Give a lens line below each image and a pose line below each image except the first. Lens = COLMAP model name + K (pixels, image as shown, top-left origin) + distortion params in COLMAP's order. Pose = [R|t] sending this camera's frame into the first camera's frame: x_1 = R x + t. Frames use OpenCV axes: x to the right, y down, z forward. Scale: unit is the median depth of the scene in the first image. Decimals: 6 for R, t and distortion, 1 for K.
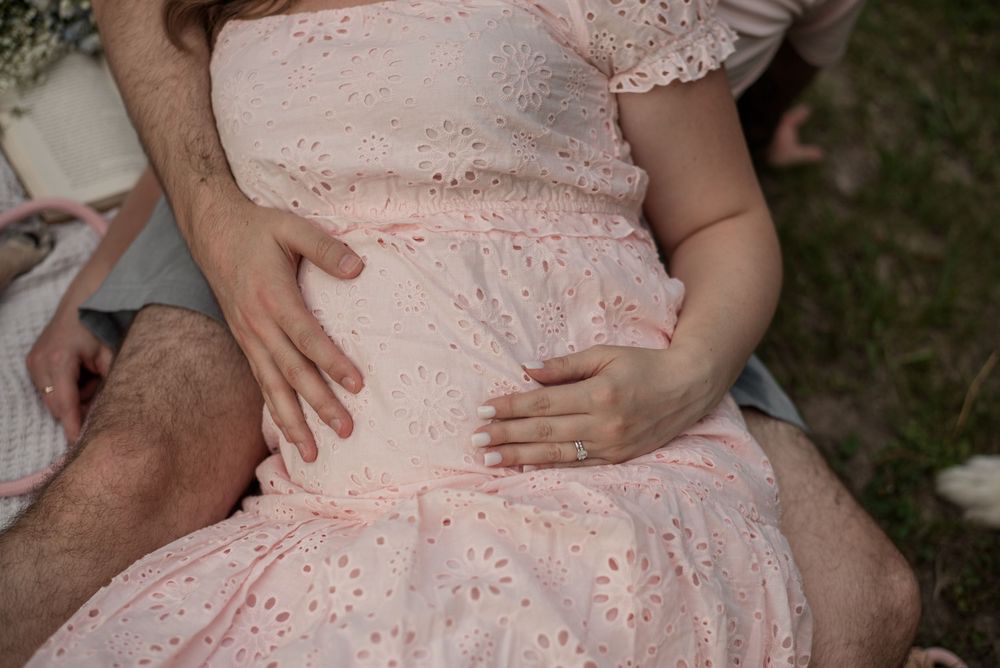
lens RADIAL K [[1337.1, 0, 500.0], [0, 1337.1, 334.0], [0, 0, 1]] dist [-0.133192, 0.050646]
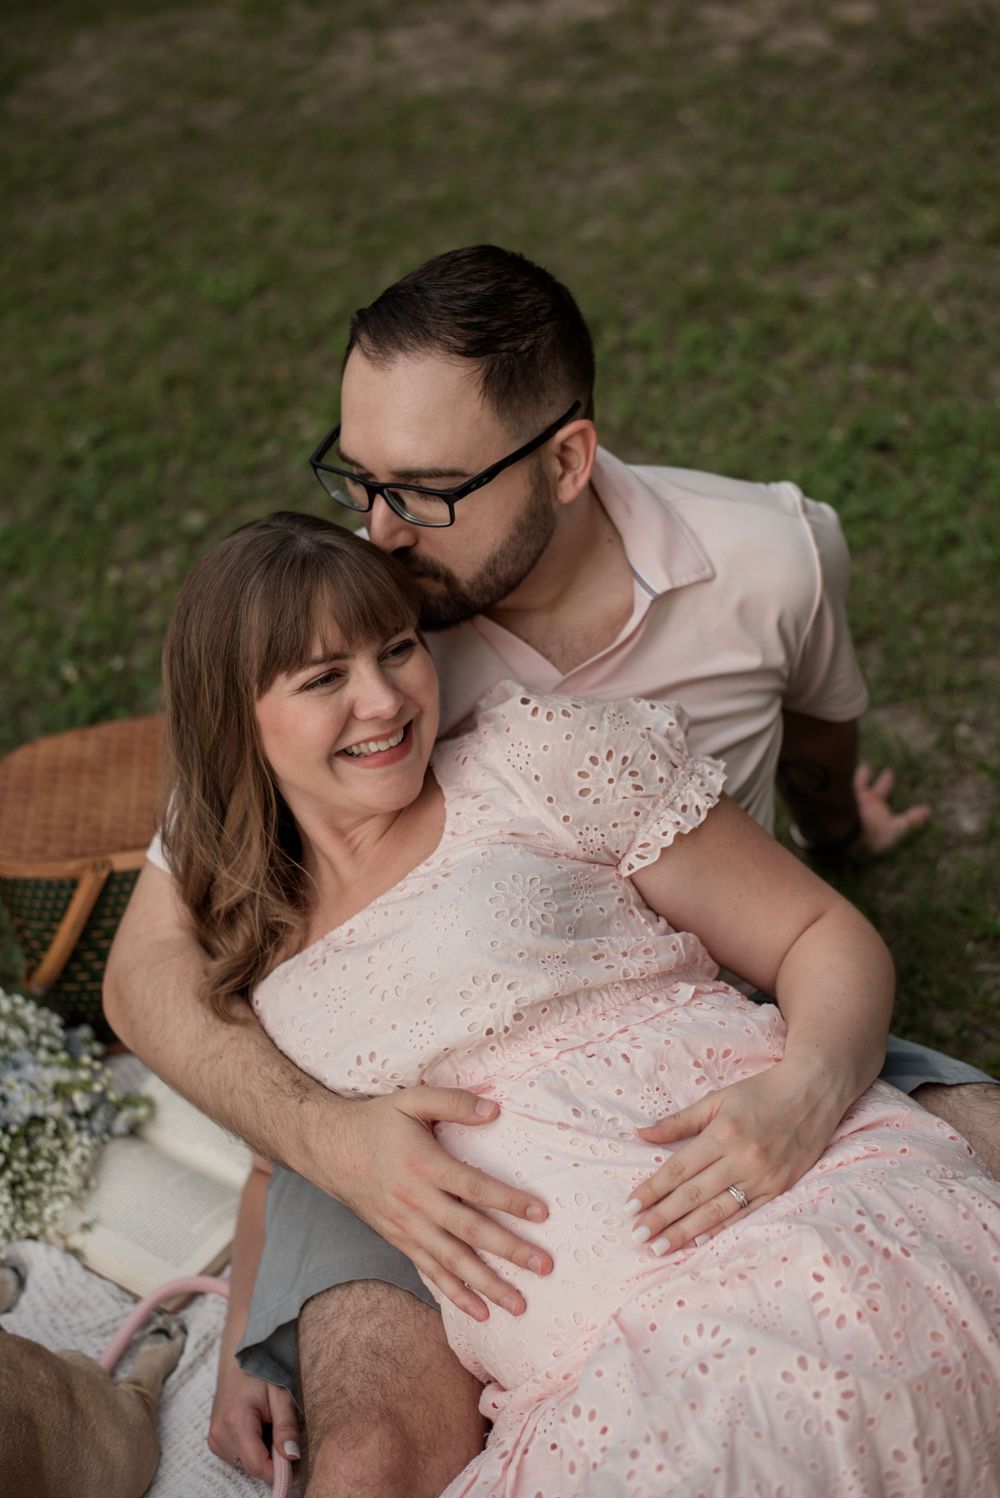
lens RADIAL K [[2258.4, 0, 500.0], [0, 2258.4, 749.0], [0, 0, 1]] dist [0.004144, -0.109987]
pose [[0.858203, -0.512090, -0.035369, 0.131291], [0.476478, 0.820360, -0.316195, 0.247306], [0.190935, 0.254507, 0.948035, -0.660831]]
